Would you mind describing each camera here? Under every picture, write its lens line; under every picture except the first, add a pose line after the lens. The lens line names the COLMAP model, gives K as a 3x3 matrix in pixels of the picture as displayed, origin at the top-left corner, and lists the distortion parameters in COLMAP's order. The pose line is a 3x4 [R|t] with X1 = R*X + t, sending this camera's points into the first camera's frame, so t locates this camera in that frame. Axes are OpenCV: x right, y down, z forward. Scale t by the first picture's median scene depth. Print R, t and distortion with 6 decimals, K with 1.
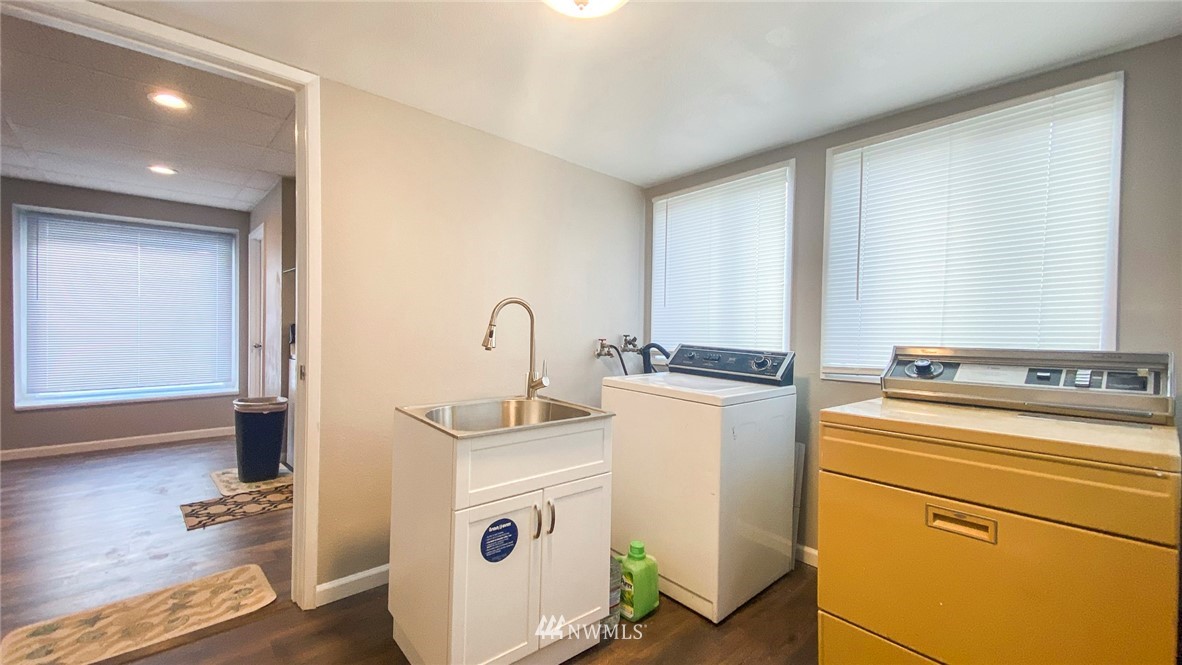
lens RADIAL K [[467.4, 0, 594.0], [0, 467.4, 334.6], [0, 0, 1]] dist [0.062655, -0.022687]
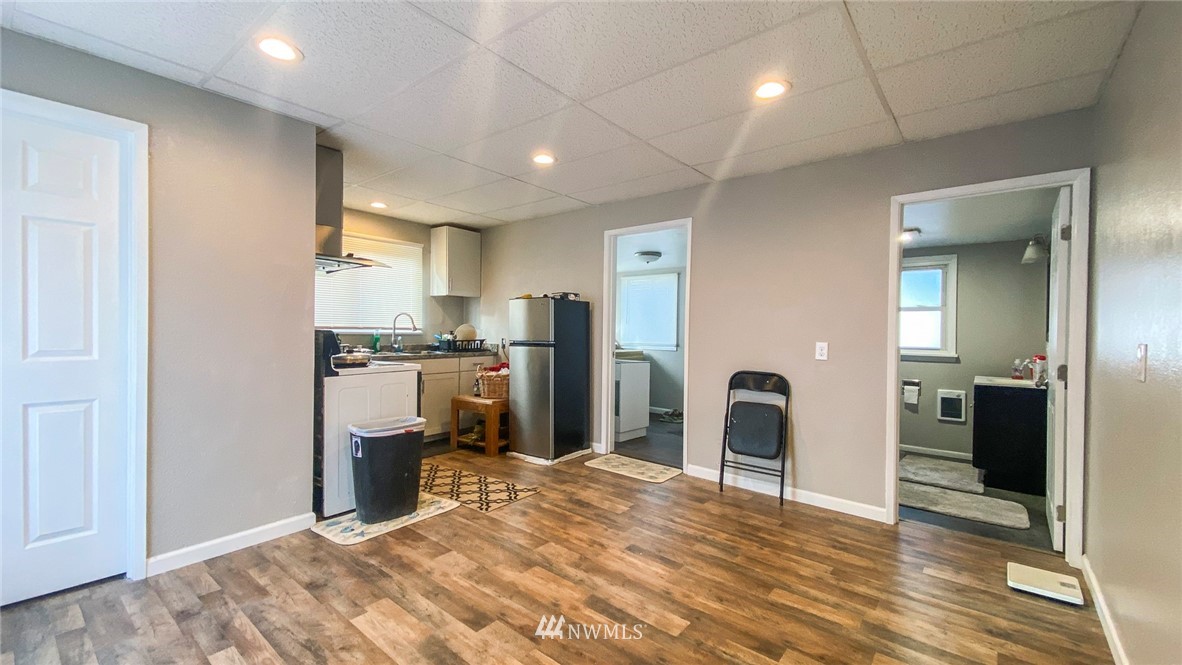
lens RADIAL K [[467.4, 0, 594.0], [0, 467.4, 334.6], [0, 0, 1]] dist [0.062655, -0.022687]
pose [[-0.139750, -0.020146, 0.989982, -1.737042], [0.006160, 0.999756, 0.021214, -0.027469], [-0.990168, 0.009063, -0.139592, 0.862028]]
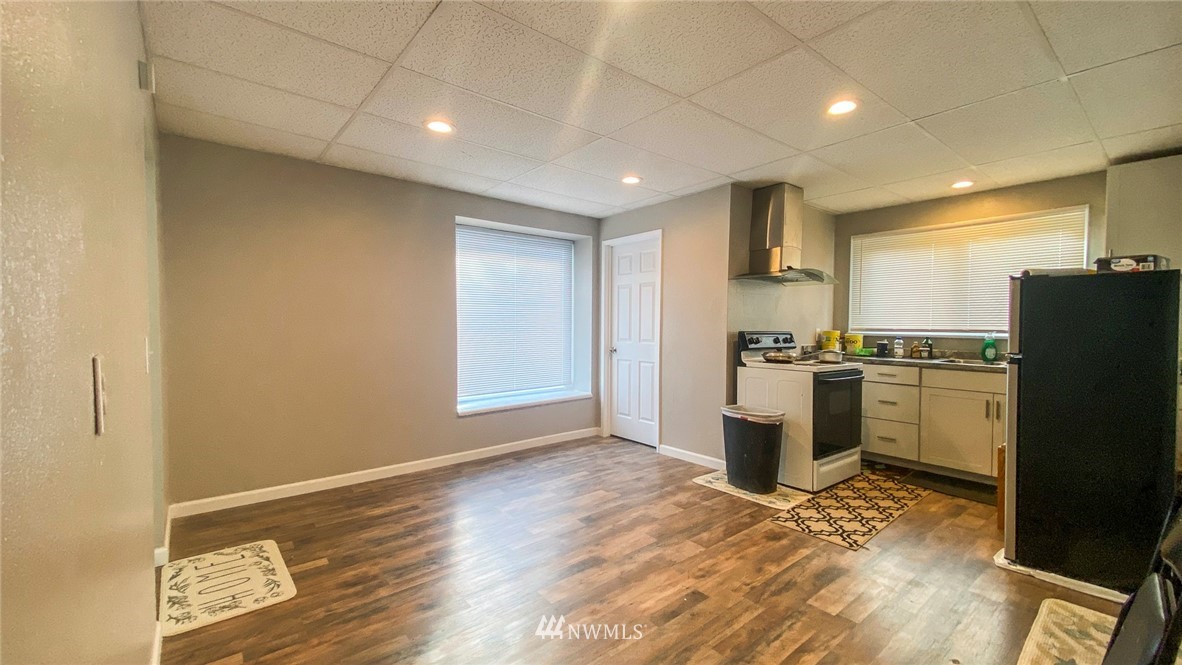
lens RADIAL K [[467.4, 0, 594.0], [0, 467.4, 334.6], [0, 0, 1]] dist [0.062655, -0.022687]
pose [[0.998751, -0.001681, -0.049933, -1.089408], [0.001773, 0.999997, 0.001794, -0.015599], [0.049930, -0.001880, 0.998751, 0.039098]]
